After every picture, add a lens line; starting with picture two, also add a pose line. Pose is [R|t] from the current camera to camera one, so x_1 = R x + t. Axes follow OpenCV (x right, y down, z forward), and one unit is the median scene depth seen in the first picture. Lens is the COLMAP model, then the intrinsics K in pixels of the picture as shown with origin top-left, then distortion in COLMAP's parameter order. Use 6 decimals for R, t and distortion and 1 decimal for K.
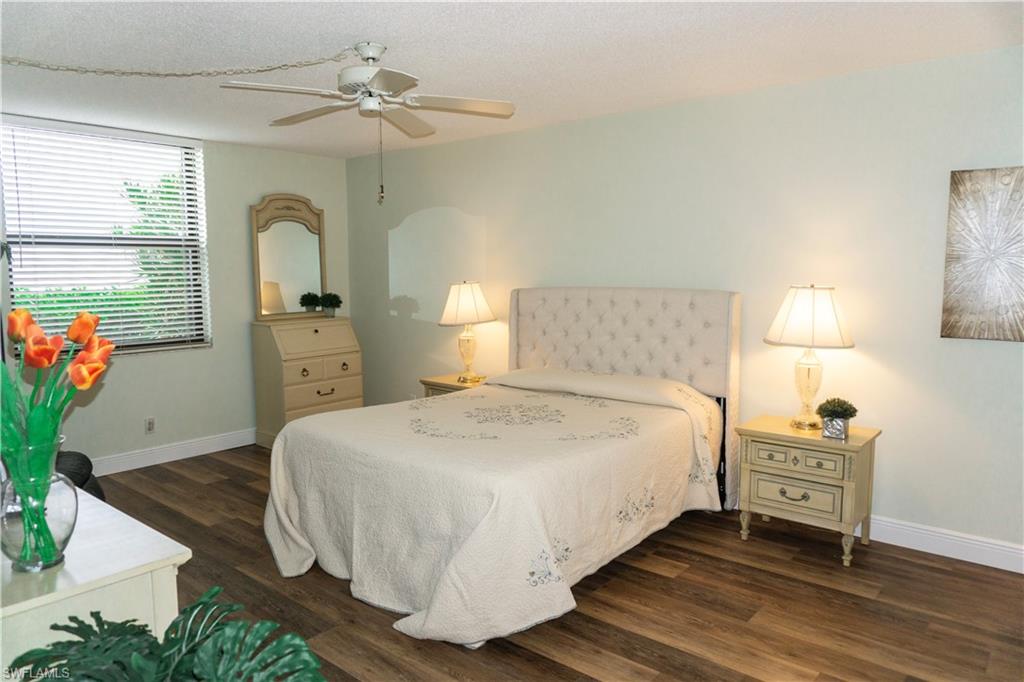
lens RADIAL K [[691.5, 0, 512.0], [0, 691.5, 339.8], [0, 0, 1]] dist [-0.011508, -0.015410]
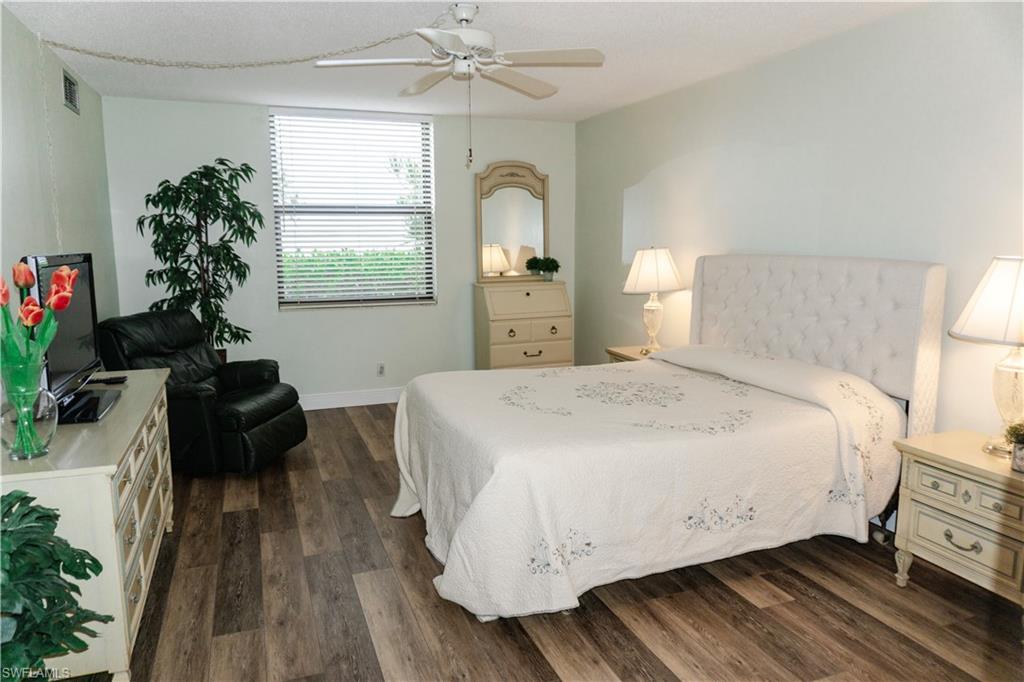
lens RADIAL K [[691.5, 0, 510.2], [0, 691.5, 342.6], [0, 0, 1]] dist [-0.011508, -0.015410]
pose [[0.871581, 0.074654, -0.484534, 0.305500], [-0.048553, 0.996623, 0.066216, -0.011419], [0.487841, -0.034187, 0.872263, 0.124674]]
